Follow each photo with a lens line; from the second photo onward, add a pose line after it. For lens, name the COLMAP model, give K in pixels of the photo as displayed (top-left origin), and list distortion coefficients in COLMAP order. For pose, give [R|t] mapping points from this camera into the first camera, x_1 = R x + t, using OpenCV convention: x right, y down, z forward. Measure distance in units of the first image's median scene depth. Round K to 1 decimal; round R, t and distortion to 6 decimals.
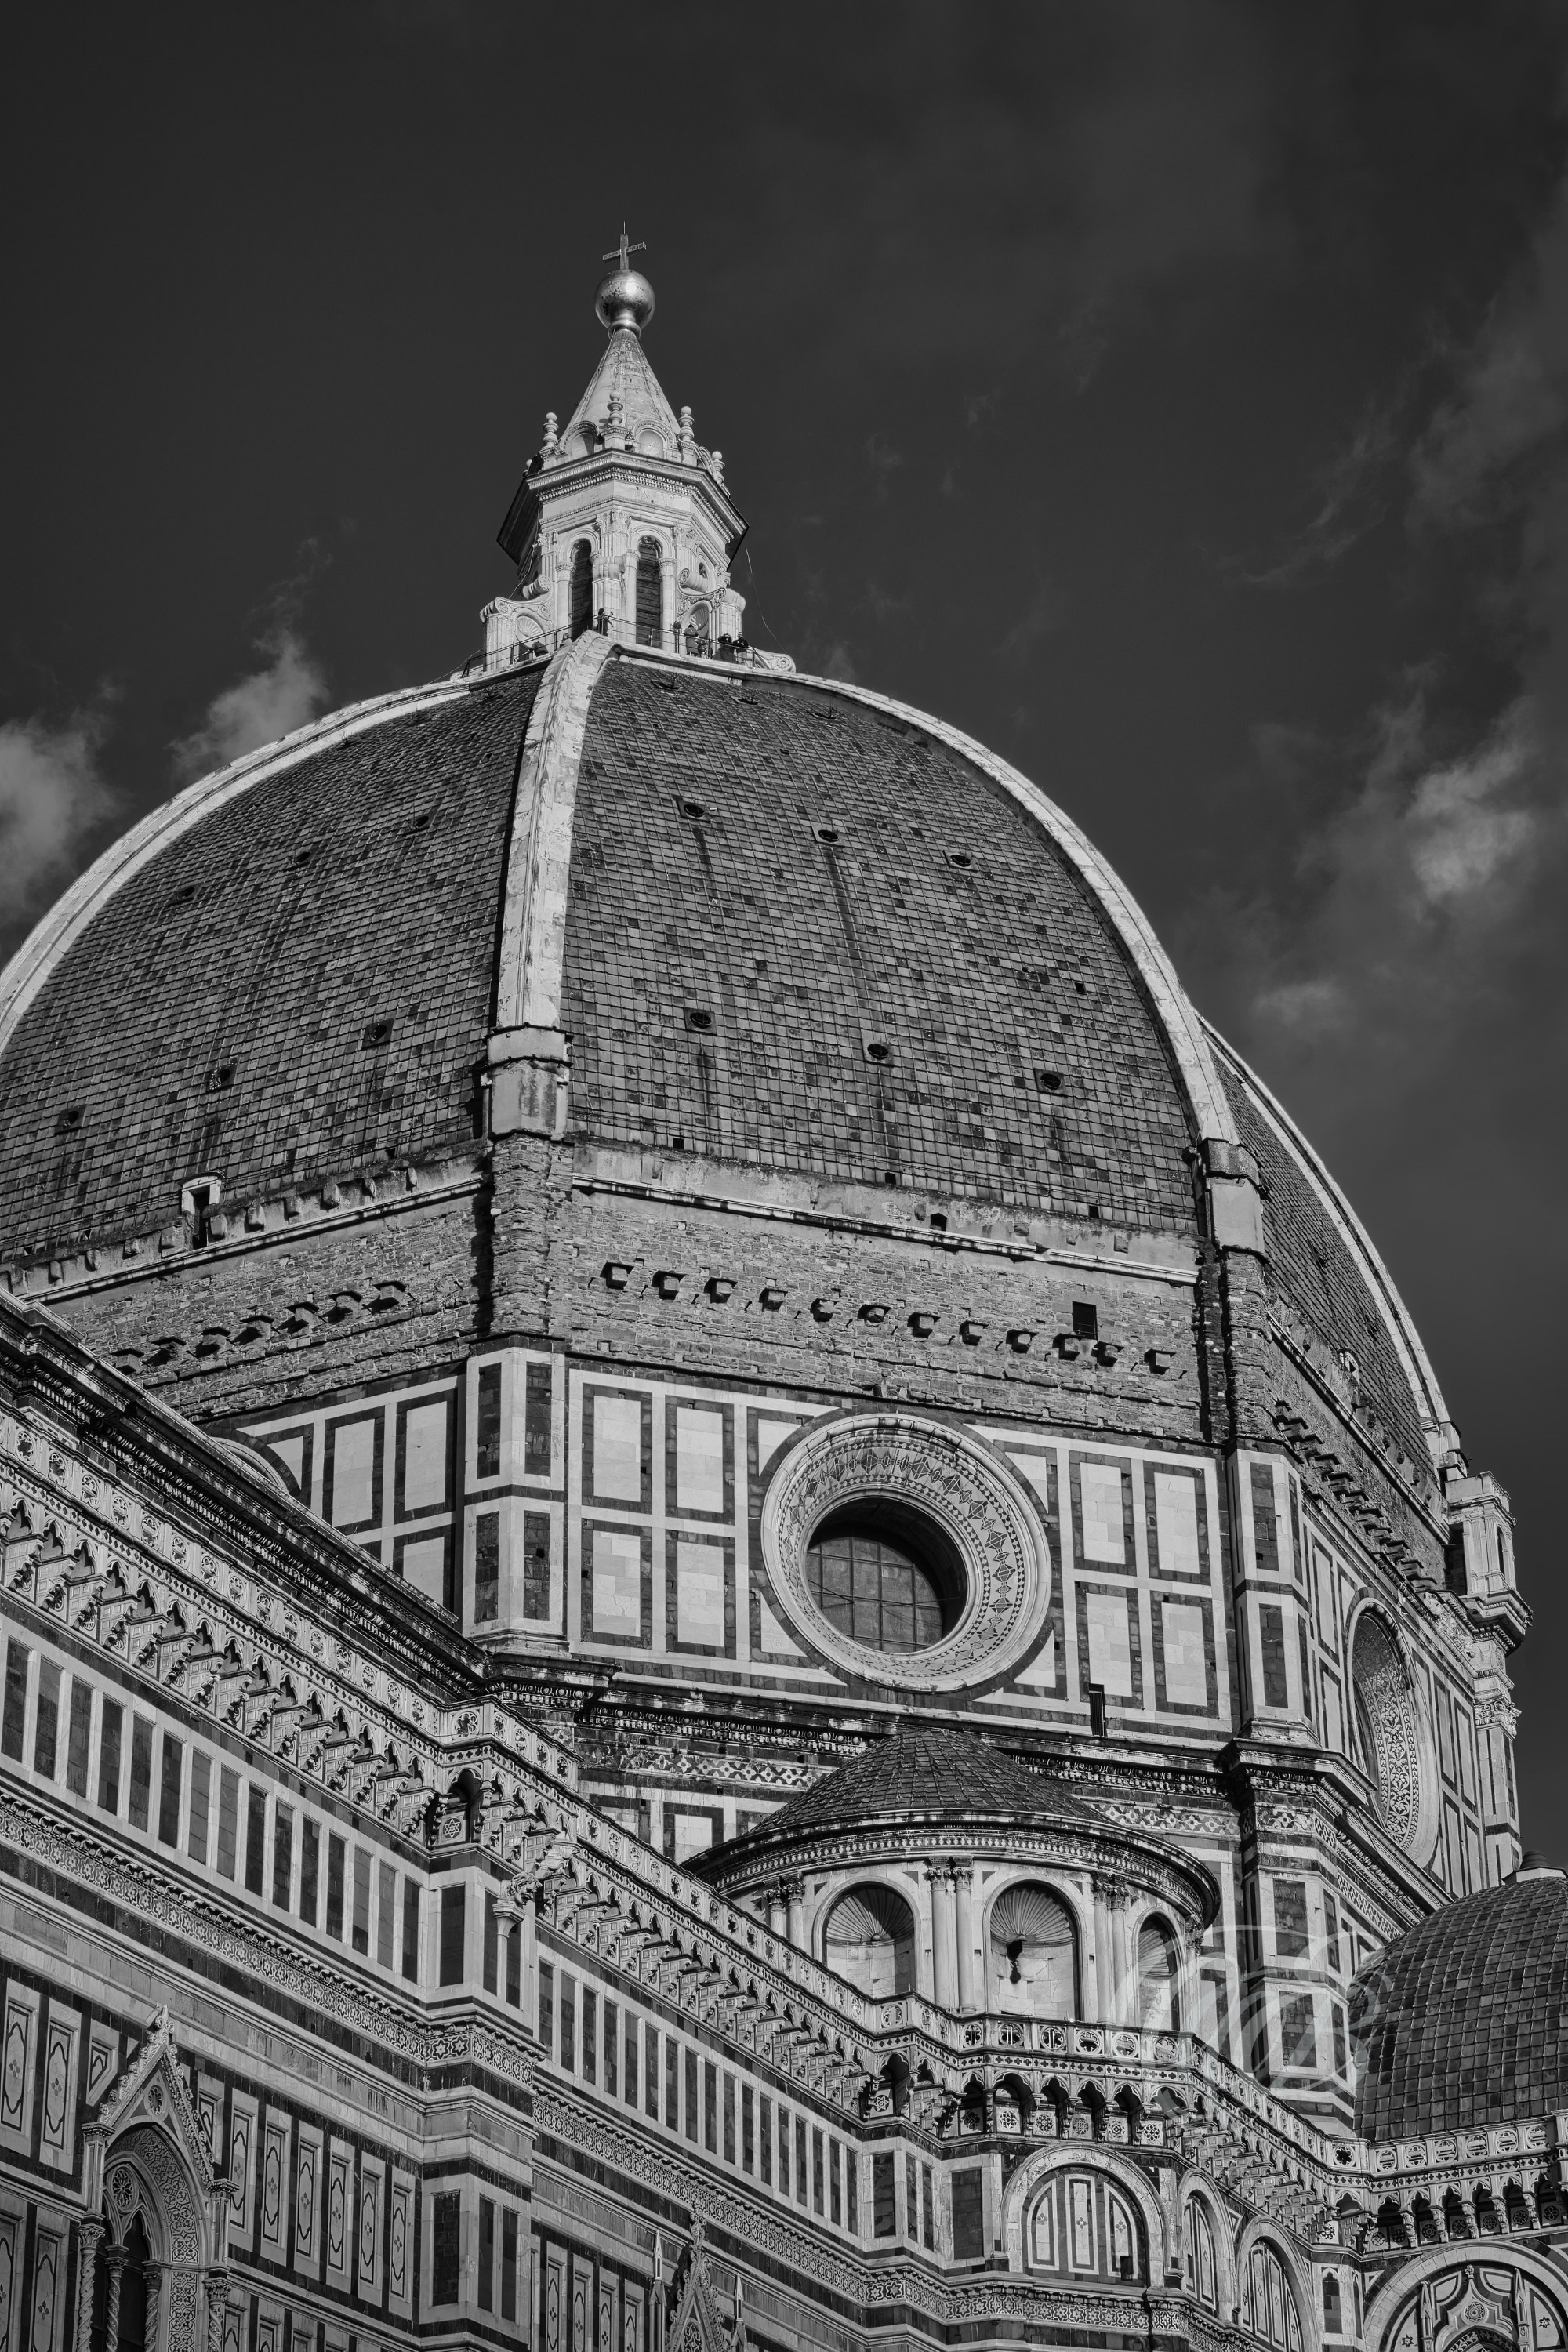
lens RADIAL K [[4319.1, 0, 854.8], [0, 4319.1, 1690.5], [0, 0, 1]] dist [-0.042927, 0.159755]
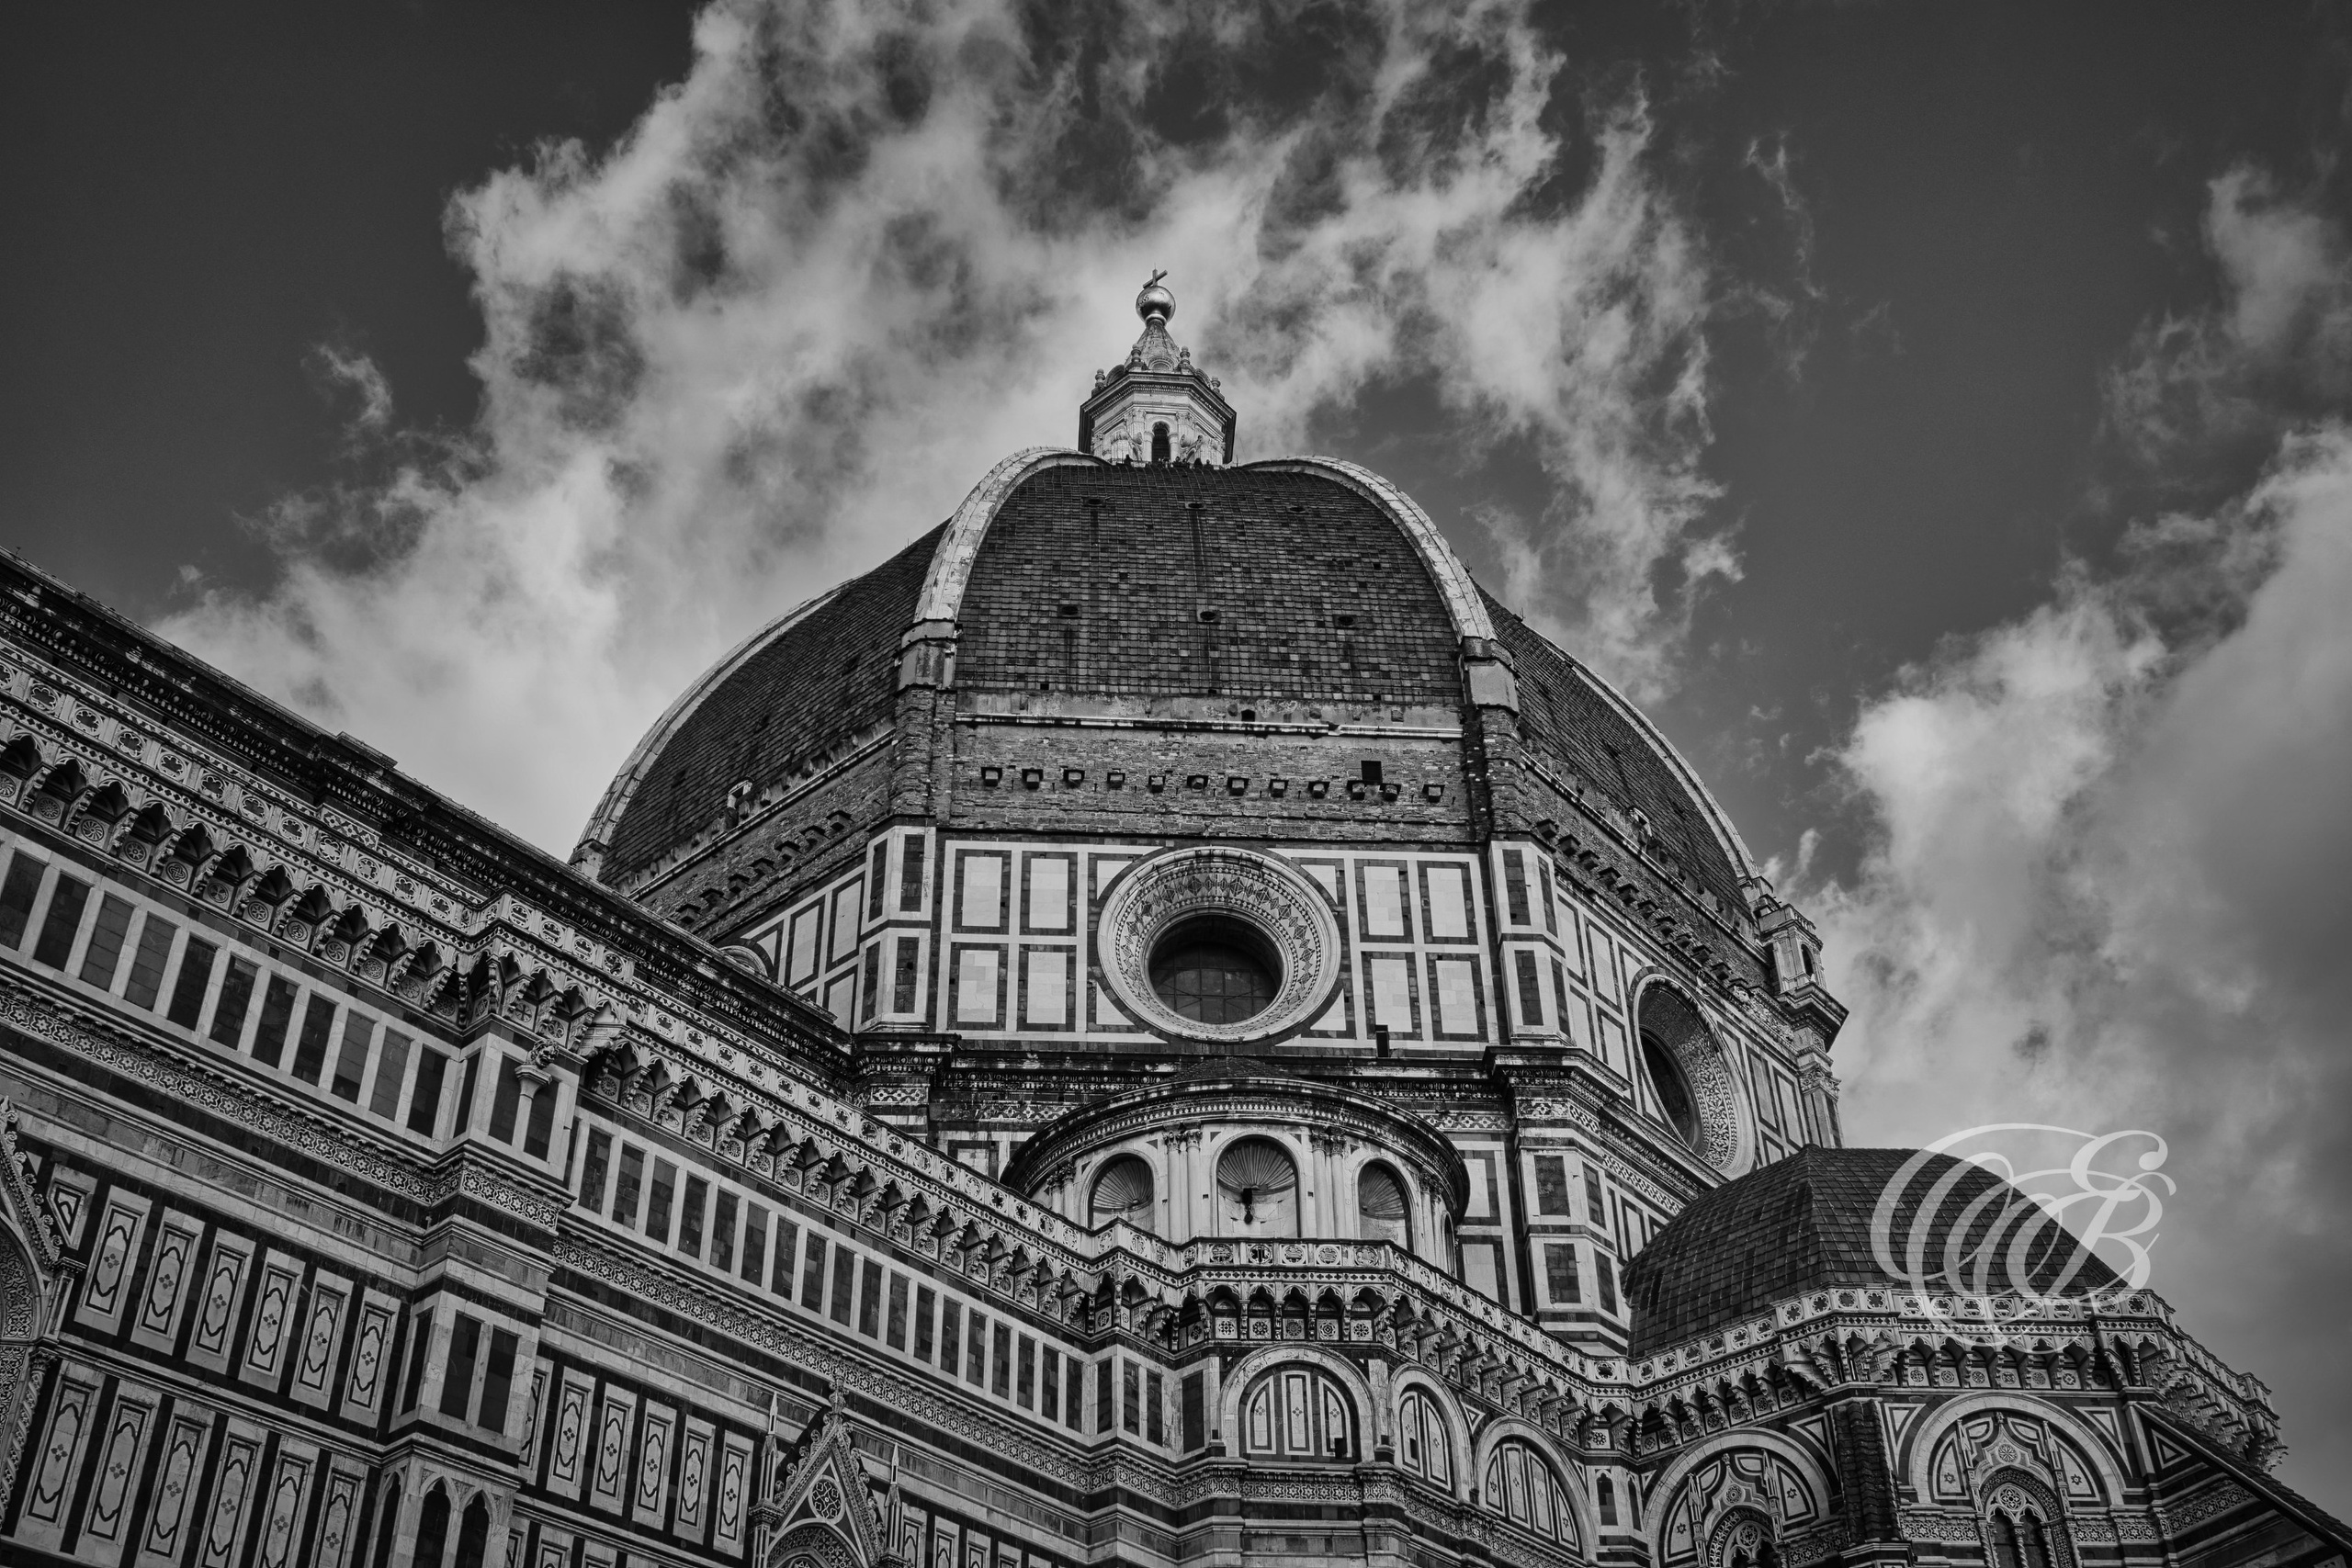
lens RADIAL K [[2455.7, 0, 1169.9], [0, 2455.7, 878.6], [0, 0, 1]] dist [-0.020297, -0.013355]
pose [[0.961719, -0.157843, -0.224015, 0.160501], [0.101454, 0.964452, -0.244007, 0.122500], [0.254567, 0.211939, 0.943545, 0.308270]]
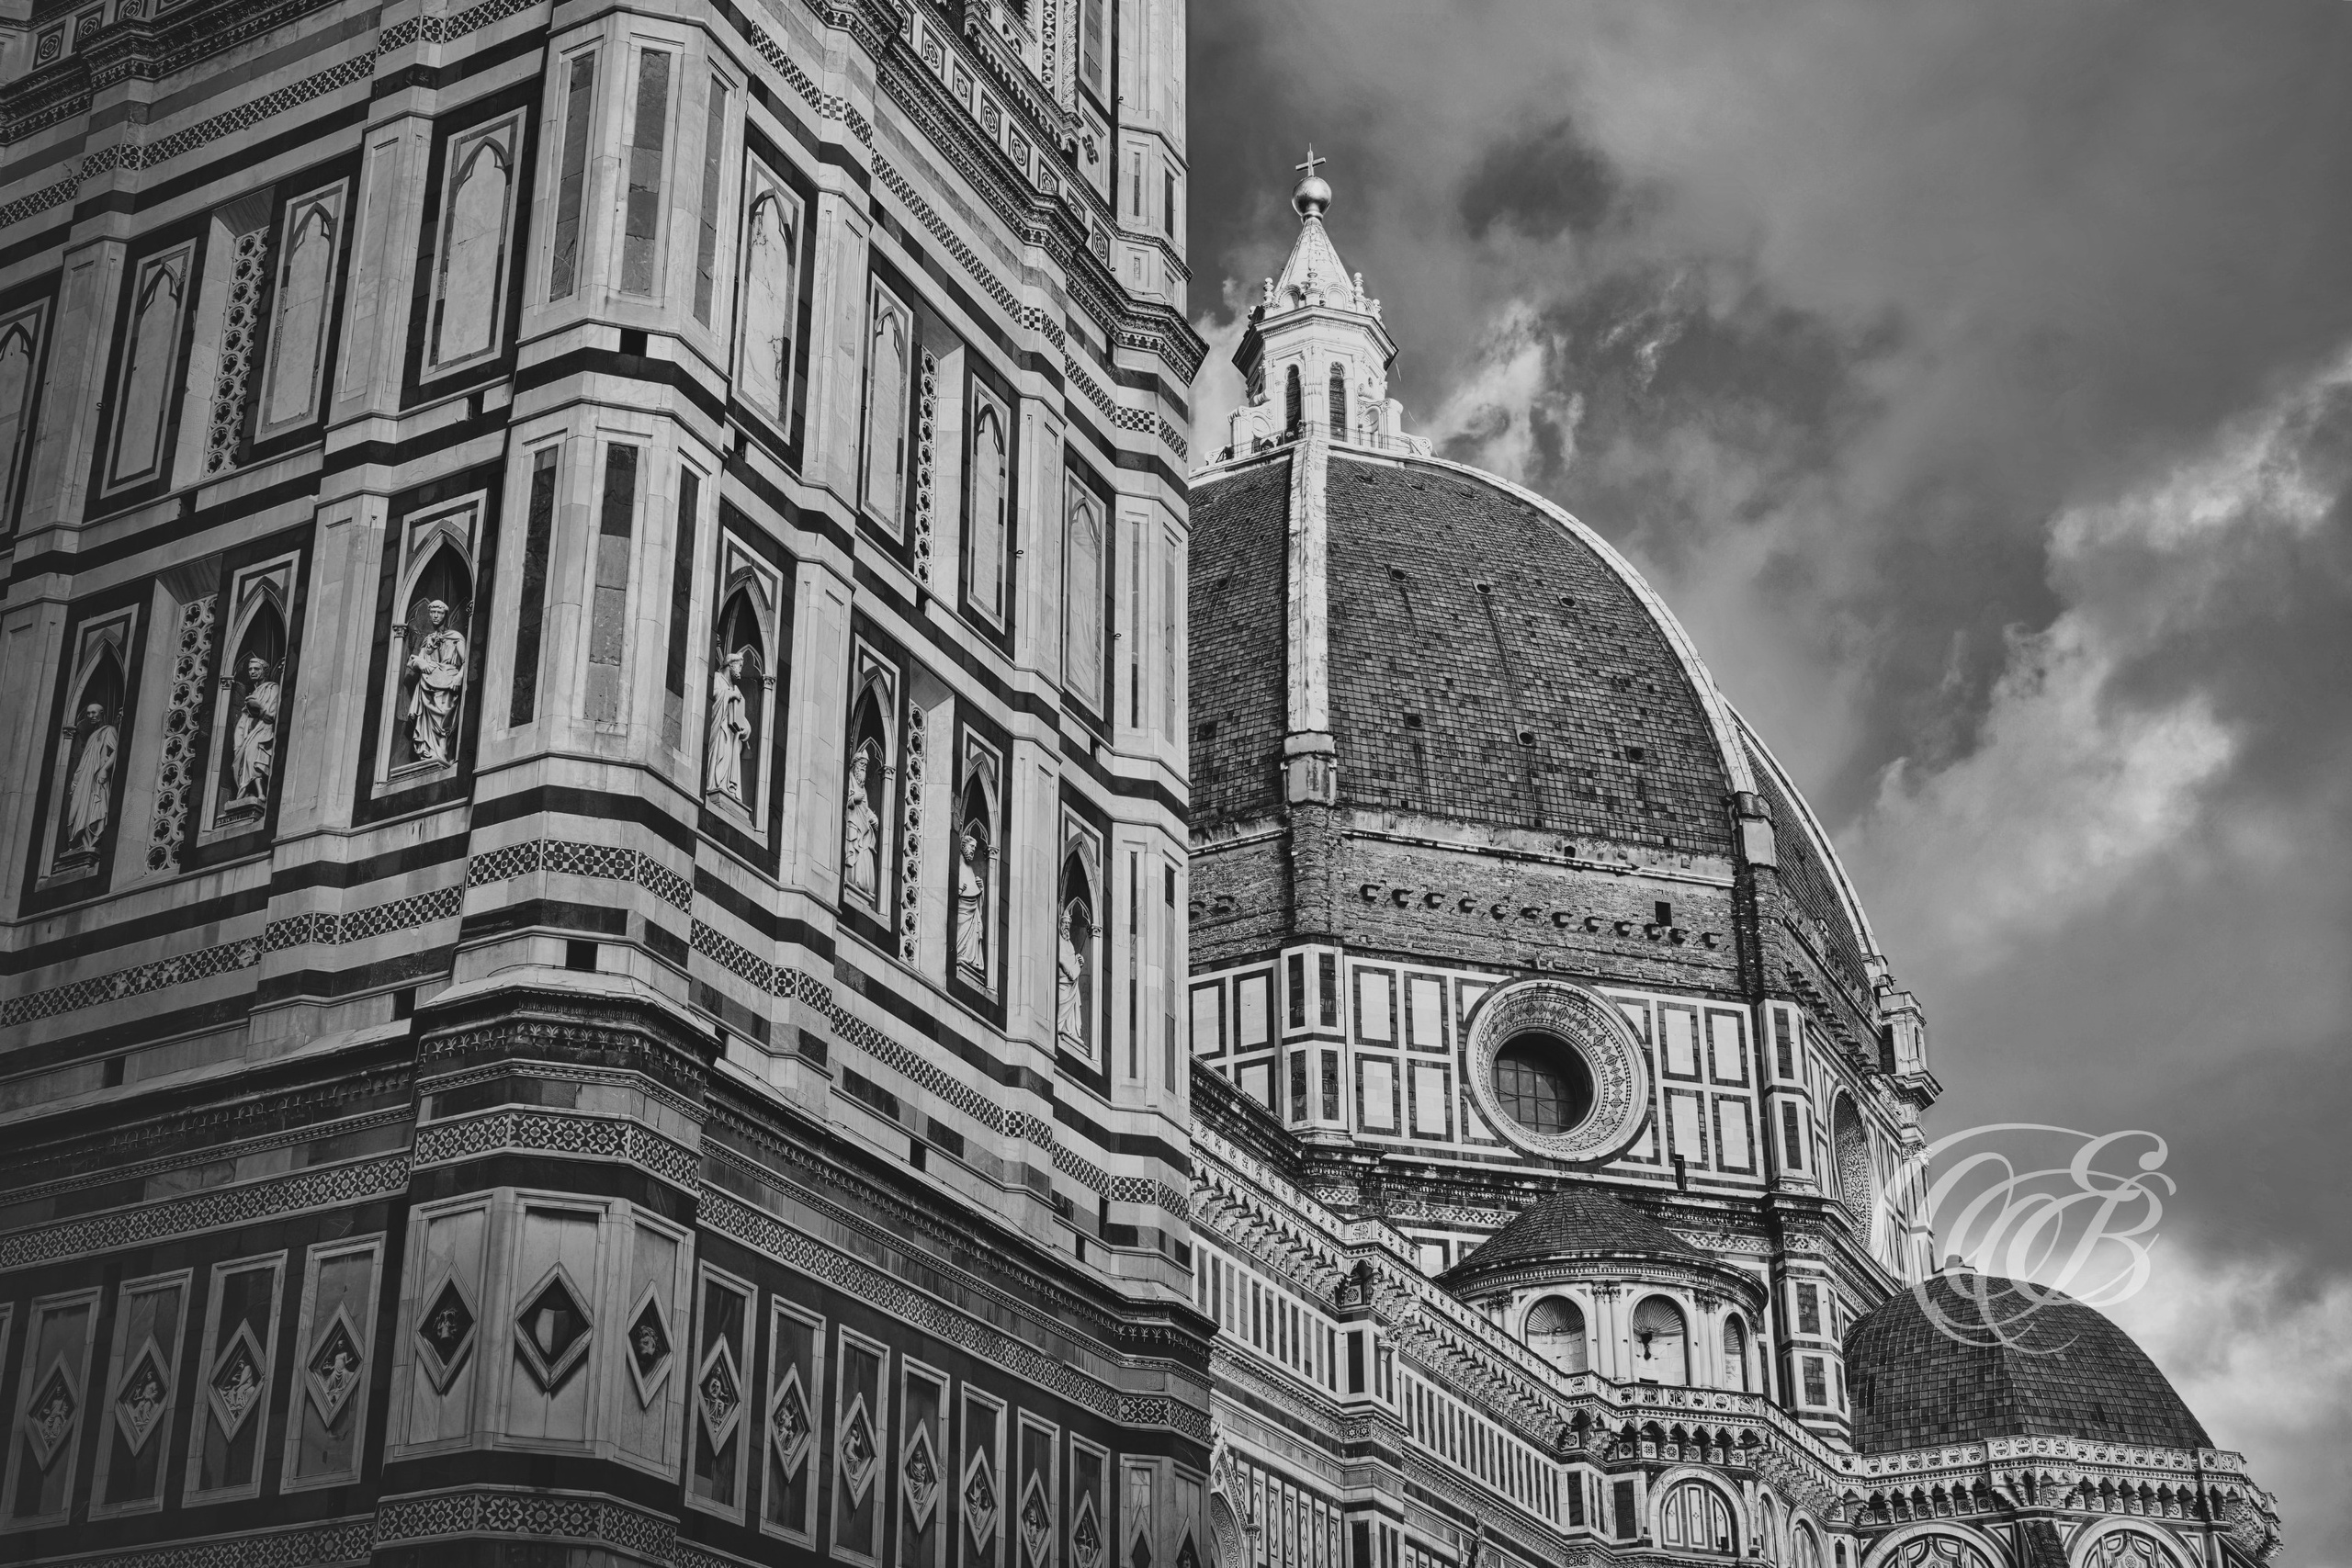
lens RADIAL K [[3162.9, 0, 1095.9], [0, 3162.9, 940.9], [0, 0, 1]] dist [-0.008858, 0.013165]
pose [[0.997985, 0.000428, -0.063452, -0.081098], [-0.001427, 0.999876, -0.015703, -0.059969], [0.063438, 0.015762, 0.997861, -0.153500]]
